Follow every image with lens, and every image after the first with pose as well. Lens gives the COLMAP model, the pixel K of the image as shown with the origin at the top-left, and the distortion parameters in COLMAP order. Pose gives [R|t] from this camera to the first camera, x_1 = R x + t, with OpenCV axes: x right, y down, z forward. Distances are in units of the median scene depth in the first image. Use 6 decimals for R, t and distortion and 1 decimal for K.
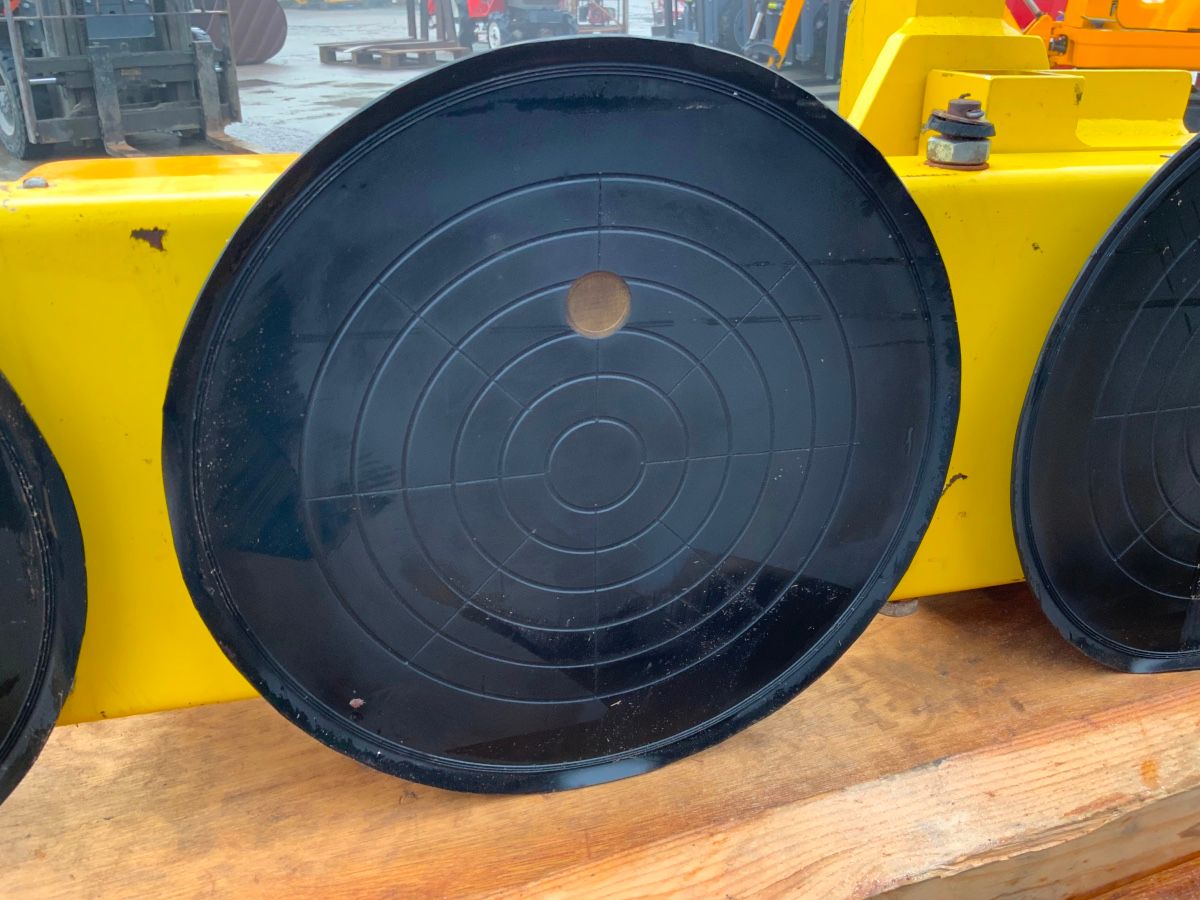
lens RADIAL K [[1004.4, 0, 597.2], [0, 1004.4, 447.4], [0, 0, 1]] dist [0.054976, -0.106726]
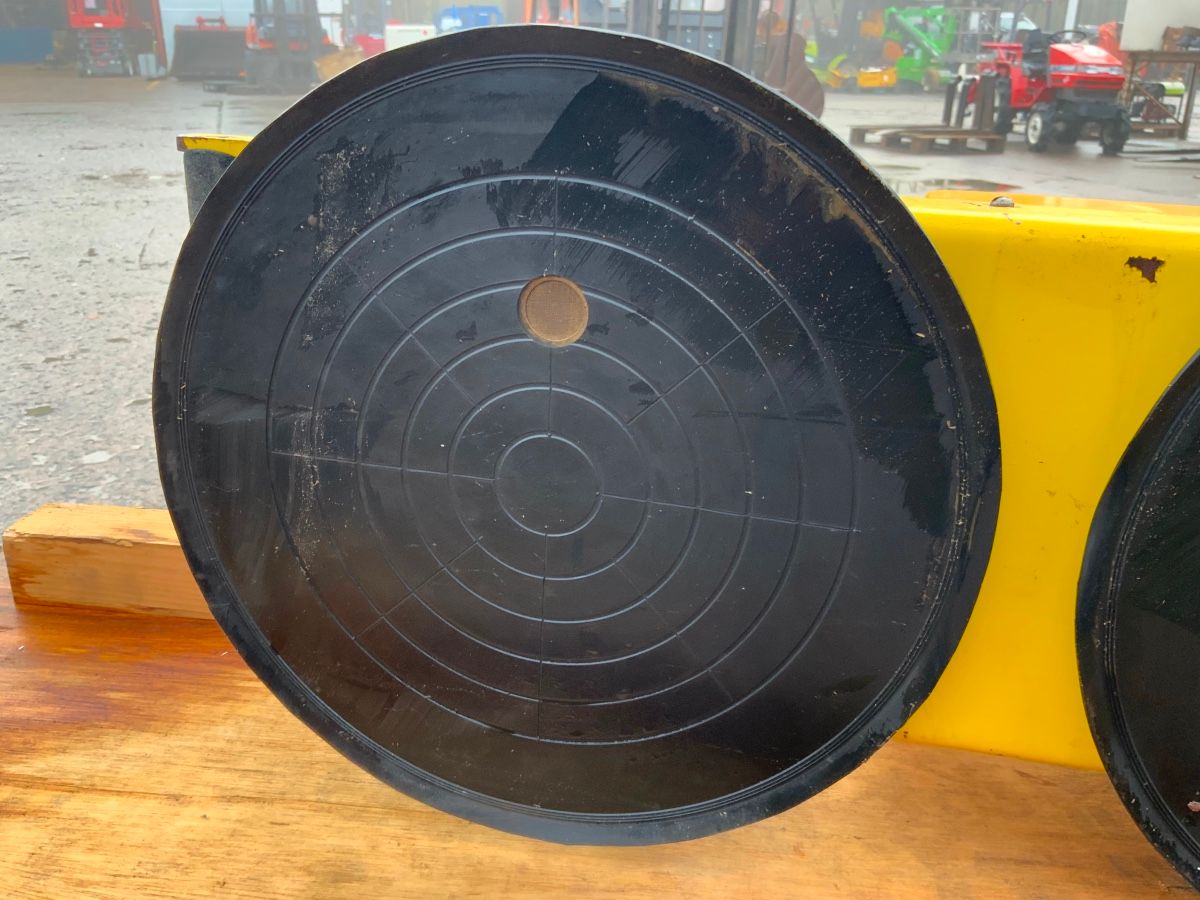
lens RADIAL K [[1004.4, 0, 591.5], [0, 1004.4, 444.4], [0, 0, 1]] dist [0.054976, -0.106726]
pose [[0.892390, 0.182650, -0.412649, -0.373184], [-0.213920, 0.976377, -0.030447, 0.076298], [0.397340, 0.115444, 0.910381, -0.049130]]
